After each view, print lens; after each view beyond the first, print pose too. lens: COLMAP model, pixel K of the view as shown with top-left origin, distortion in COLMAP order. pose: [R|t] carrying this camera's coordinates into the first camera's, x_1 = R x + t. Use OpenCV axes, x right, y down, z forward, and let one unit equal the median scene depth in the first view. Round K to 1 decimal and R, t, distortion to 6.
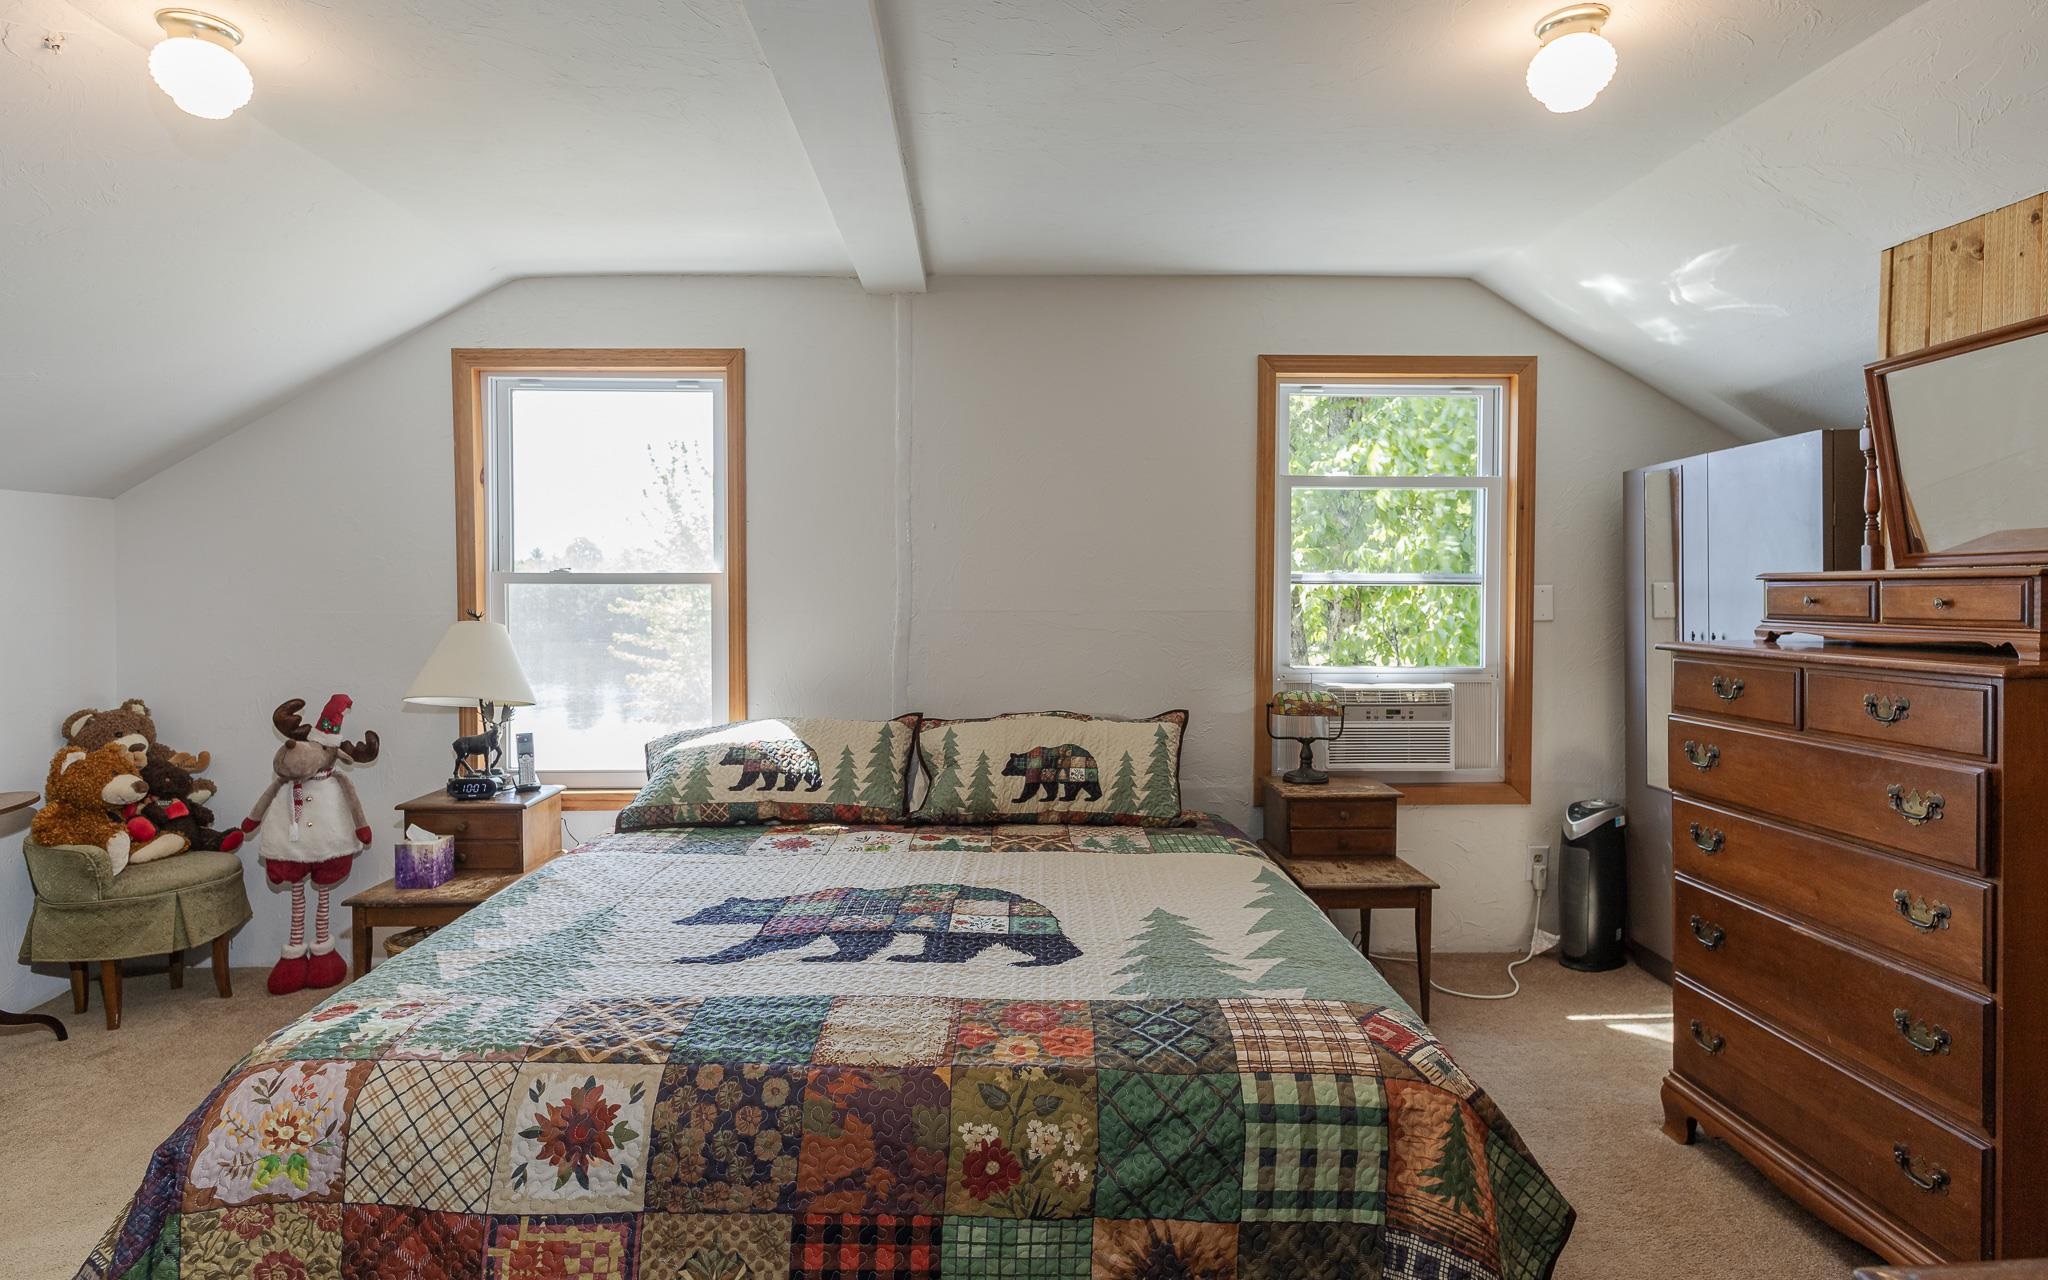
lens RADIAL K [[1098.2, 0, 1023.2], [0, 1098.2, 605.0], [0, 0, 1]] dist [0.002186, -0.001339]
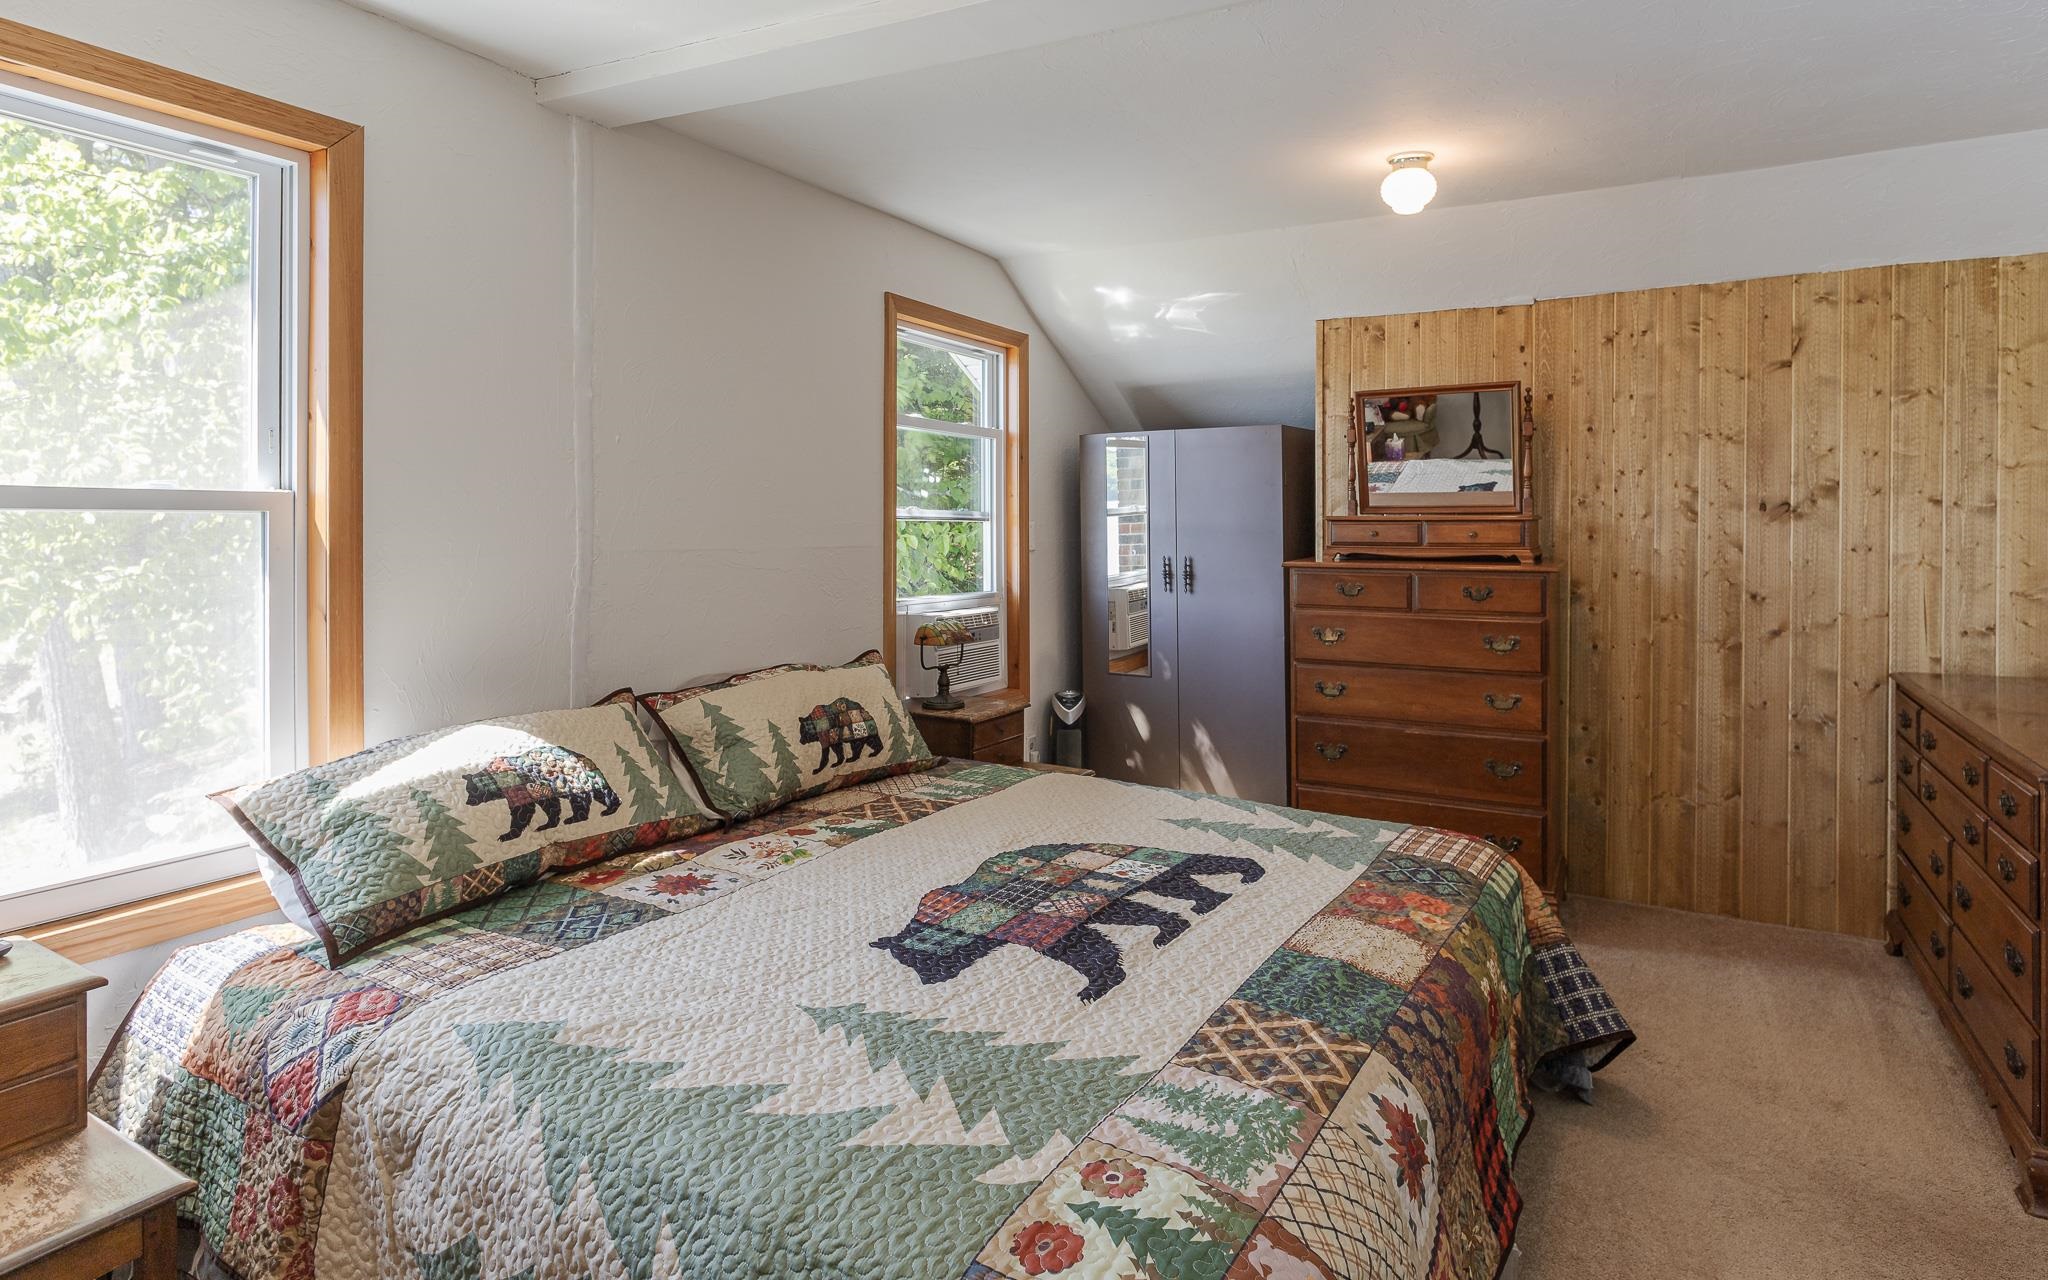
lens RADIAL K [[1098.2, 0, 1083.1], [0, 1098.2, 519.3], [0, 0, 1]] dist [0.002186, -0.001339]
pose [[0.496663, 0.007836, 0.867908, -0.651026], [0.007614, 0.999881, -0.013385, -0.004627], [-0.867910, 0.013256, 0.496544, 0.396686]]
